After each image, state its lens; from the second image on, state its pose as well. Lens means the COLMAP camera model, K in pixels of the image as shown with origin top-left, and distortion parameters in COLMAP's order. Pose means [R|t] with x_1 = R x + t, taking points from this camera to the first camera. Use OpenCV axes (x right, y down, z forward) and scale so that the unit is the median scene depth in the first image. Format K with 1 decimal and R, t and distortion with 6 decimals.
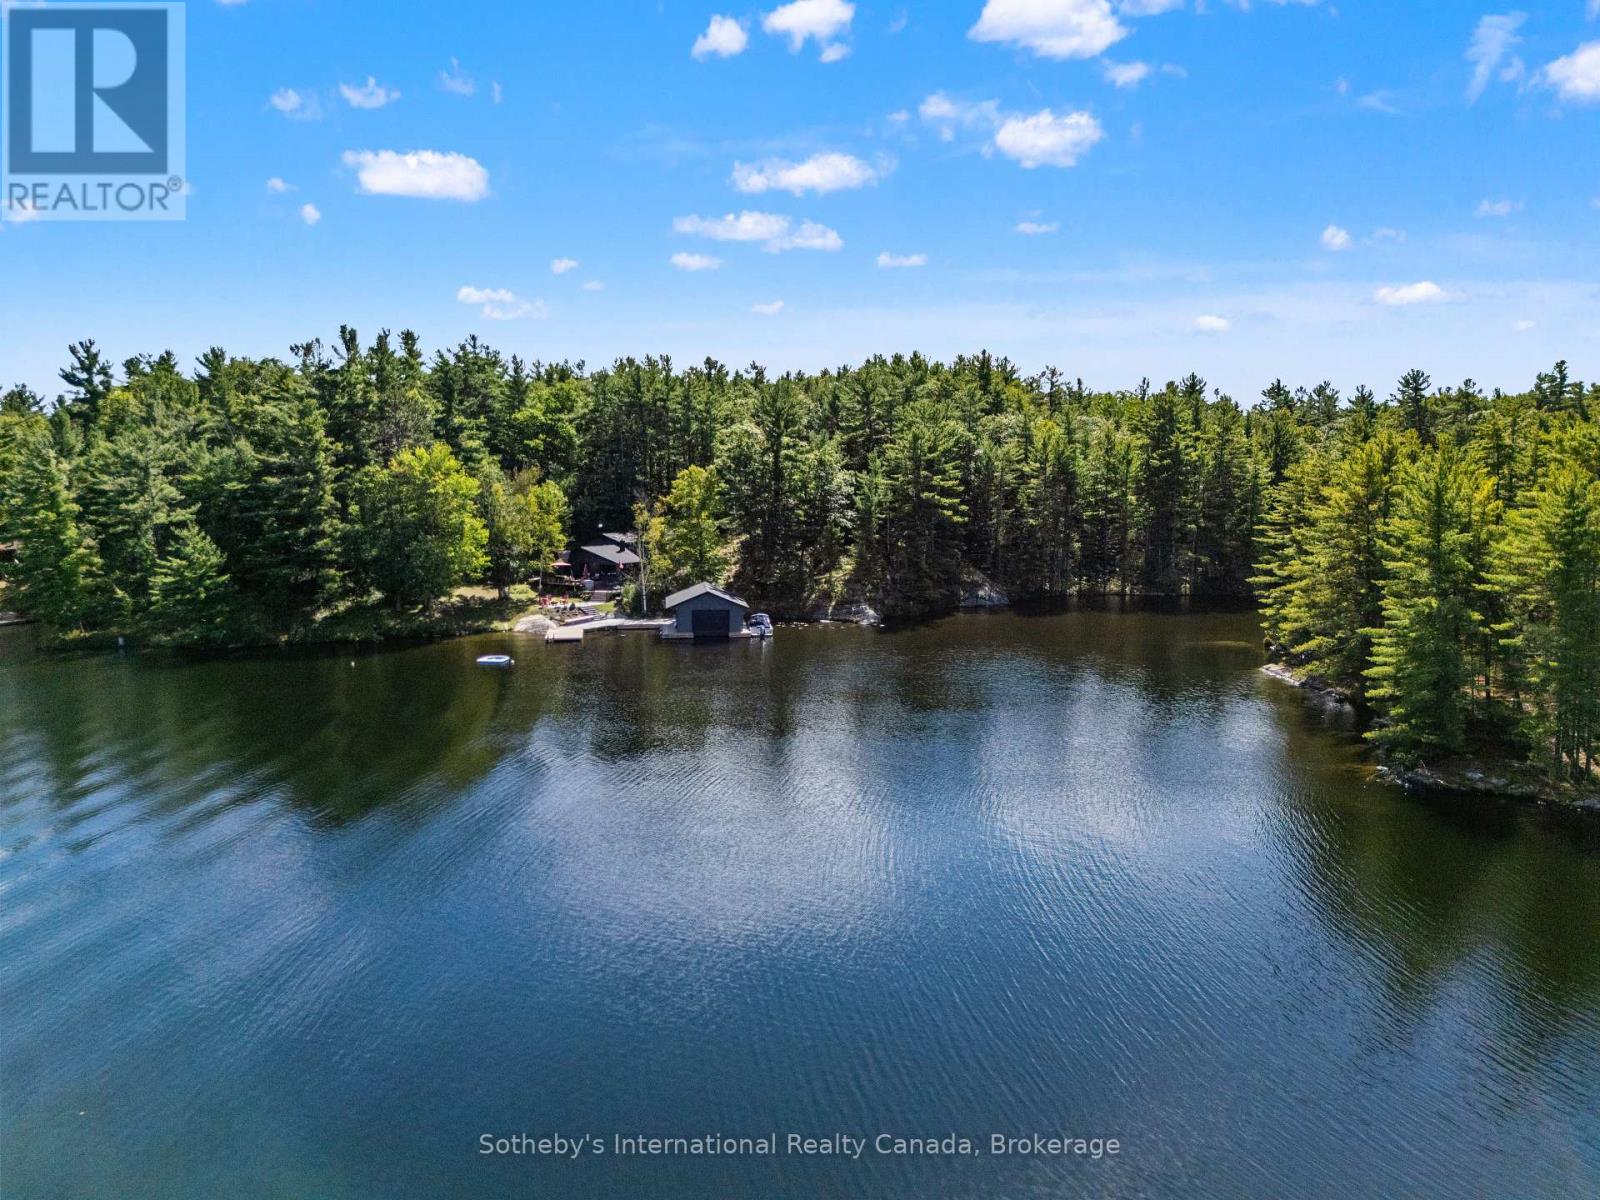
lens RADIAL K [[1175.0, 0, 800.0], [0, 1175.0, 600.0], [0, 0, 1]] dist [0.035216, -0.007942]
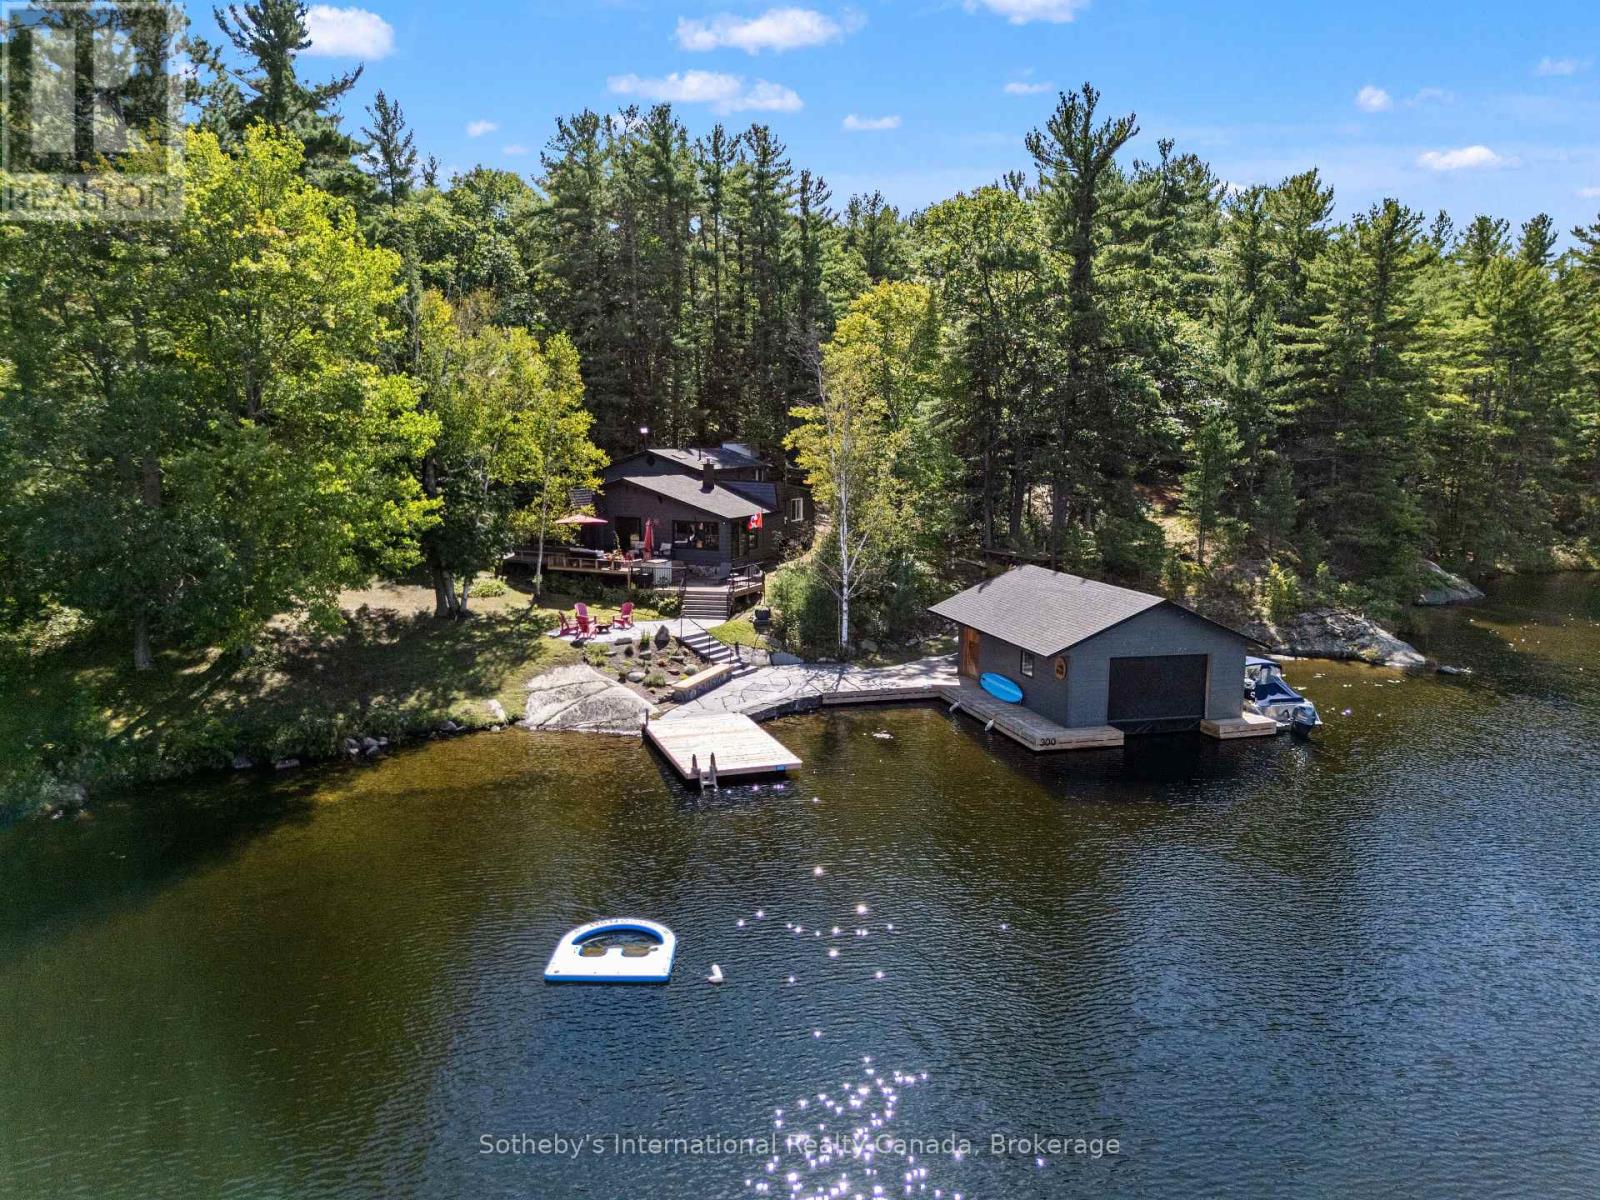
lens RADIAL K [[1175.0, 0, 800.0], [0, 1175.0, 600.0], [0, 0, 1]] dist [0.035216, -0.007942]
pose [[0.986580, -0.017123, 0.162376, -0.192587], [0.011378, 0.999278, 0.036243, -0.016901], [-0.162879, -0.033909, 0.986063, 0.582583]]
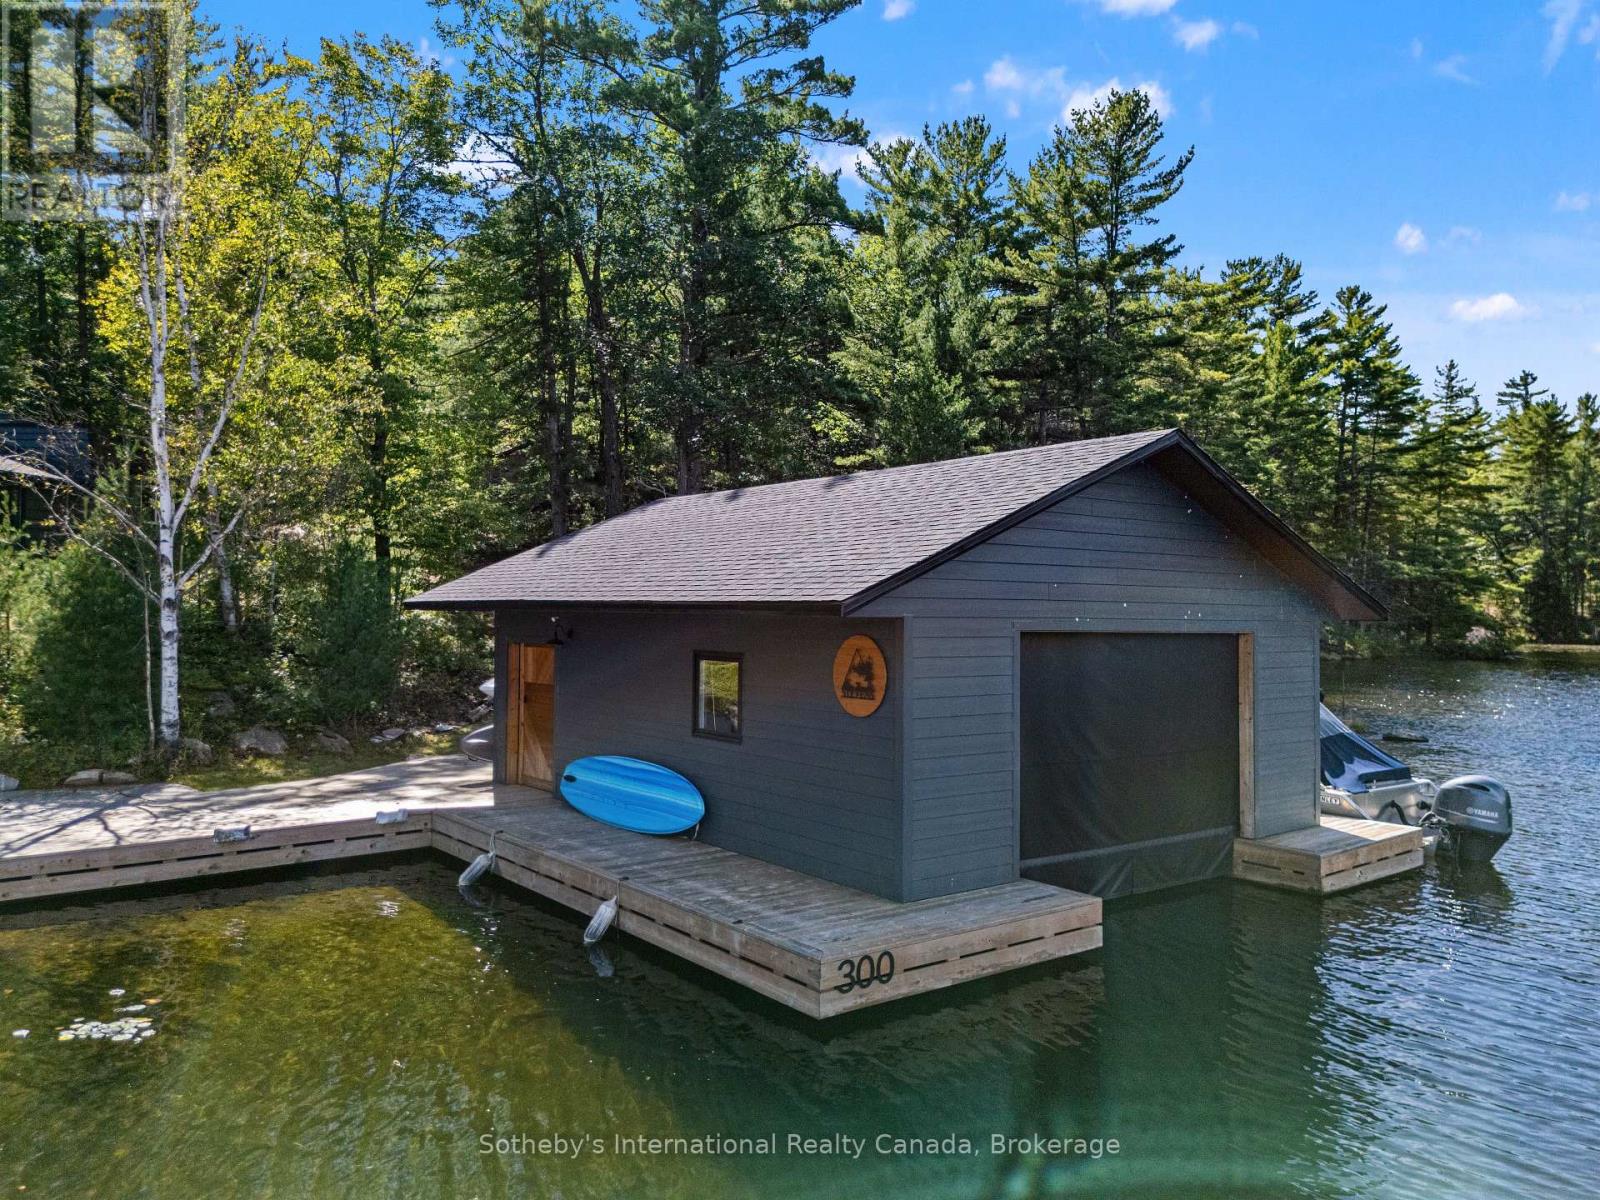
lens RADIAL K [[1175.0, 0, 800.0], [0, 1175.0, 600.0], [0, 0, 1]] dist [0.035216, -0.007942]
pose [[0.862501, 0.006484, 0.506014, -0.128406], [0.055312, 0.992719, -0.107000, 0.012825], [-0.503024, 0.120277, 0.855863, 0.783037]]
